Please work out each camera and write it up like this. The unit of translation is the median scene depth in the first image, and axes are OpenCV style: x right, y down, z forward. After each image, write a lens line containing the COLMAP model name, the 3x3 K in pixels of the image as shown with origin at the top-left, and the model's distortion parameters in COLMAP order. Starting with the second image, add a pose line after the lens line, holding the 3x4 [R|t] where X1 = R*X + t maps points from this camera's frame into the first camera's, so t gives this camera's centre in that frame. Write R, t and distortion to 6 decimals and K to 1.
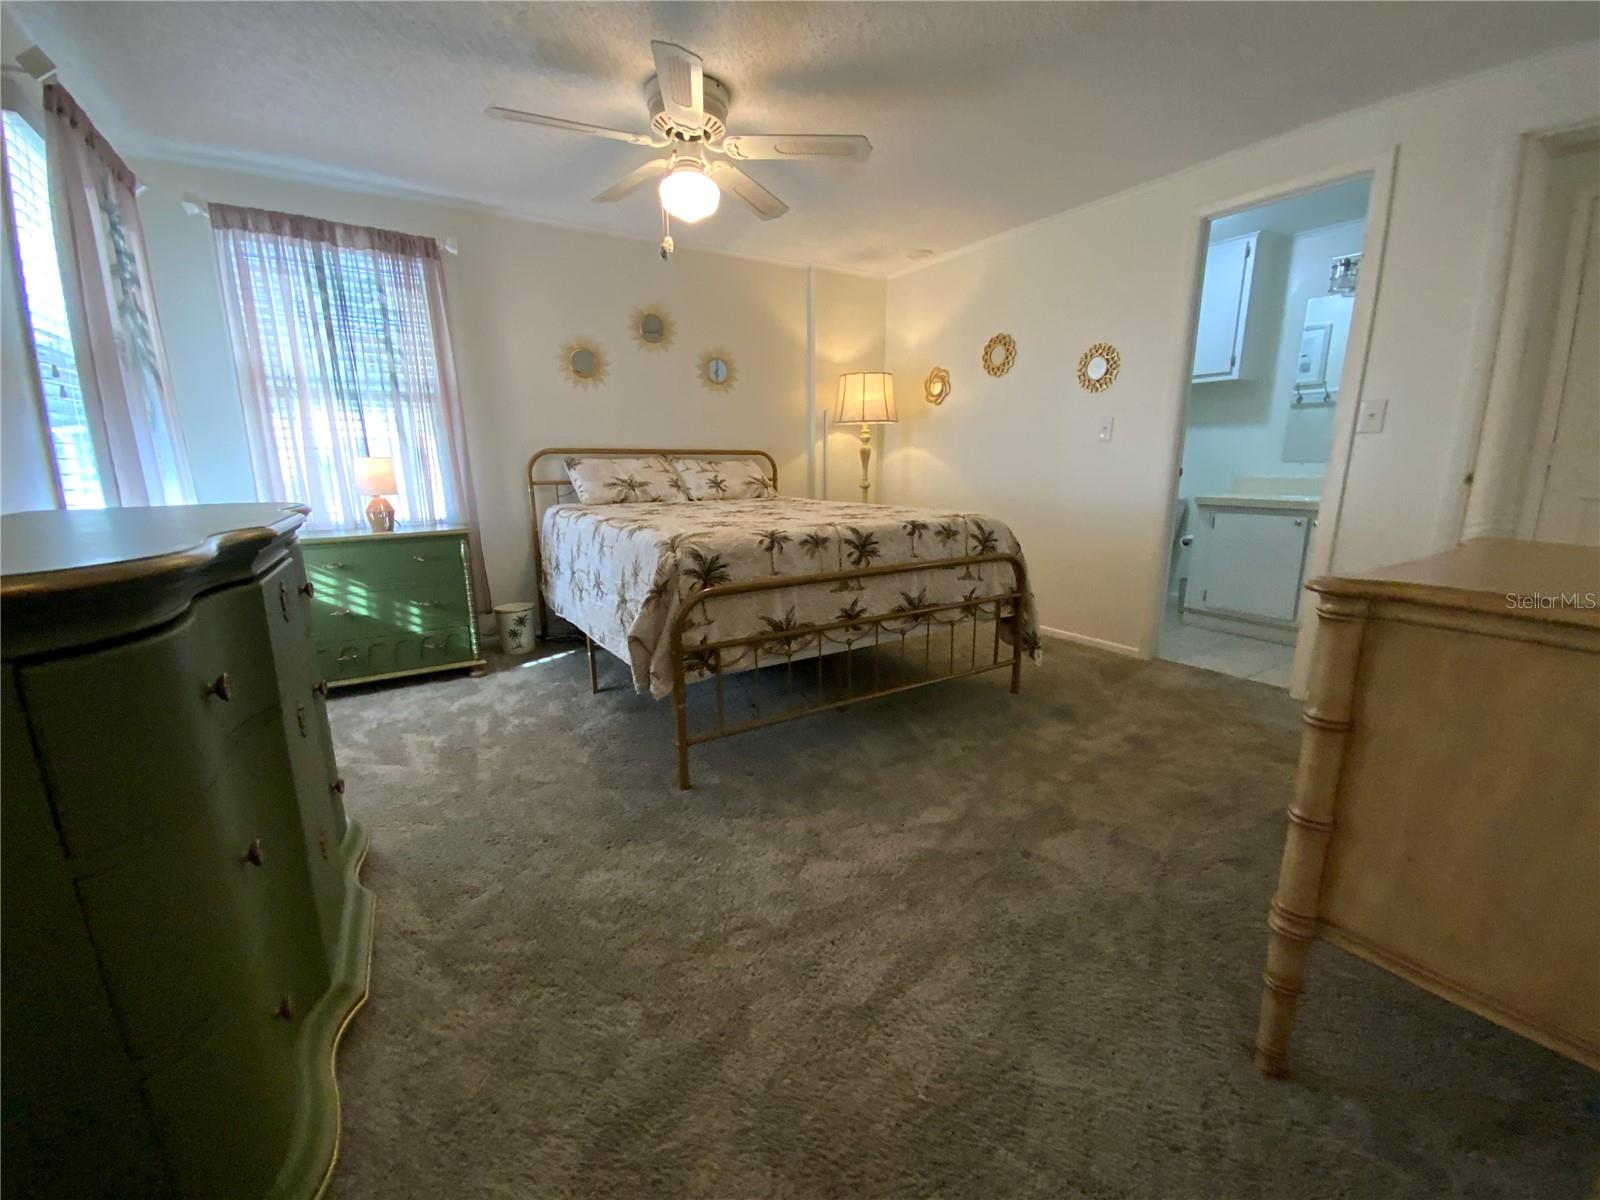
lens RADIAL K [[649.7, 0, 802.8], [0, 649.7, 599.7], [0, 0, 1]] dist [-0.015972, -0.000254]
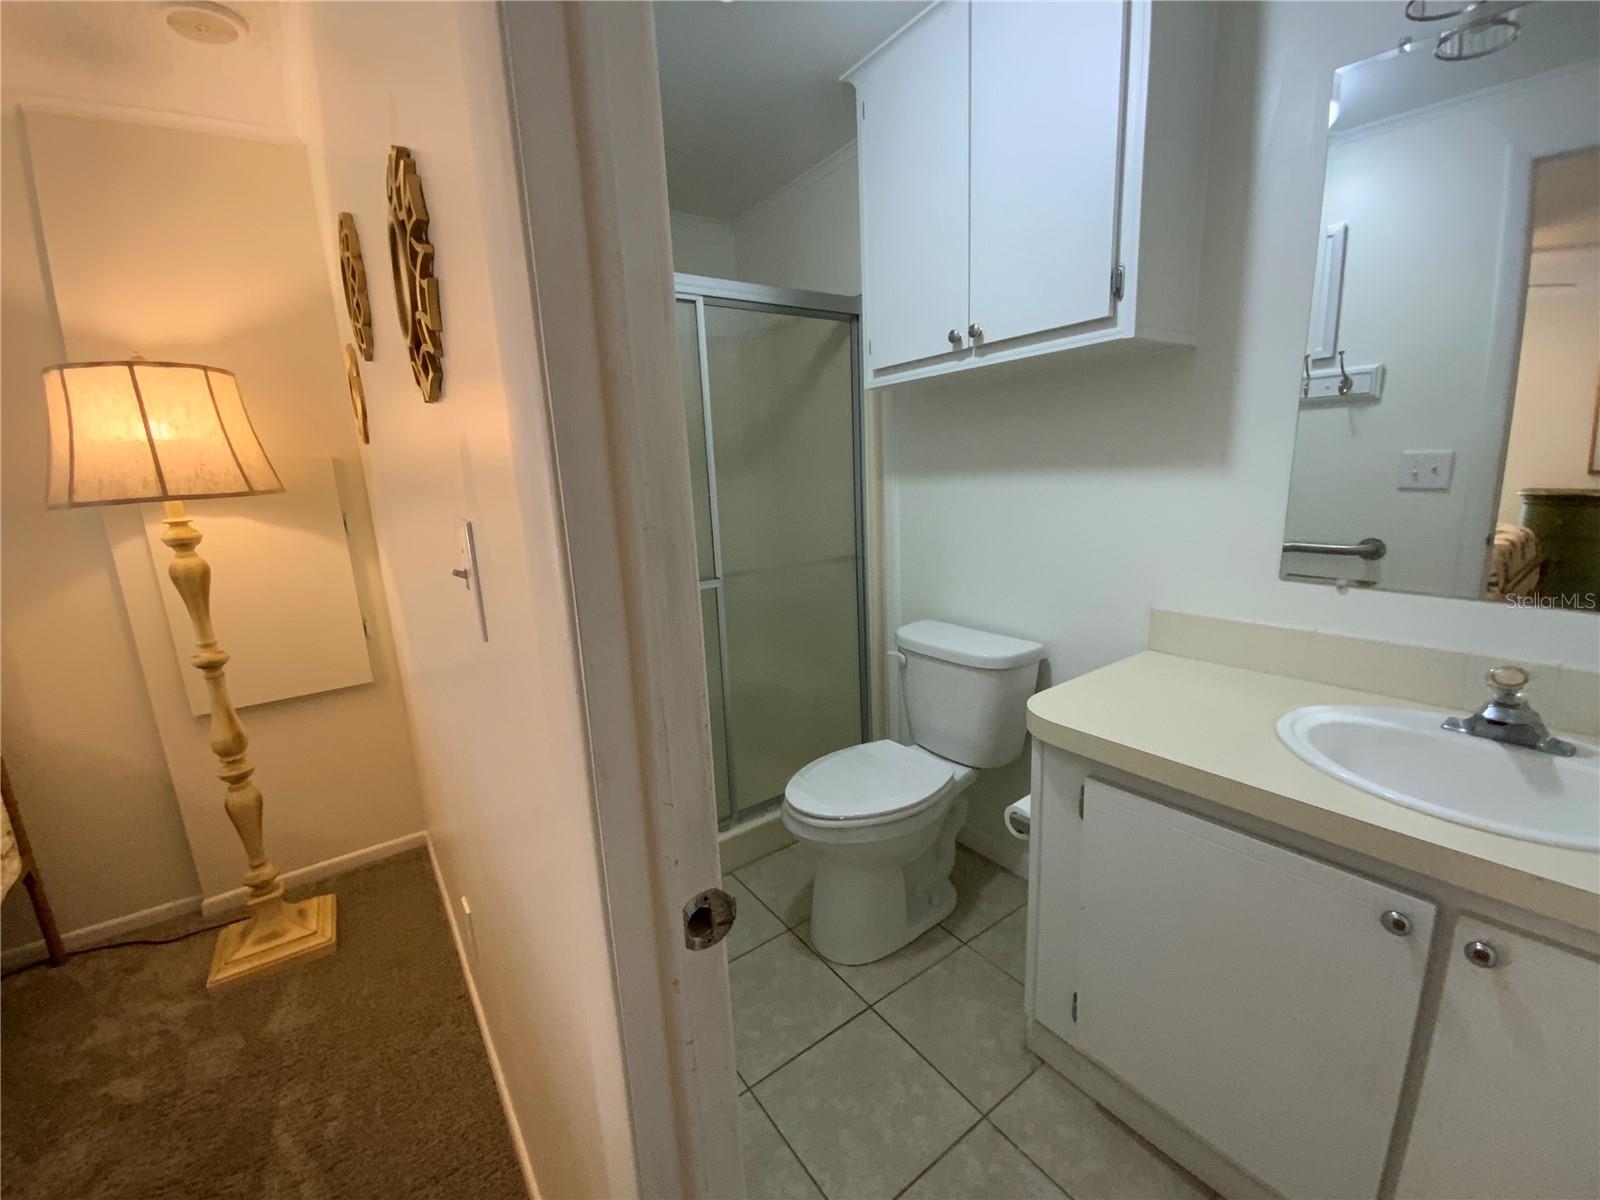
lens RADIAL K [[649.7, 0, 798.9], [0, 649.7, 599.6], [0, 0, 1]] dist [-0.015972, -0.000254]
pose [[0.996446, -0.053215, 0.065302, 0.475047], [0.053768, 0.998531, -0.006744, -0.215738], [-0.064848, 0.010232, 0.997843, 0.681755]]
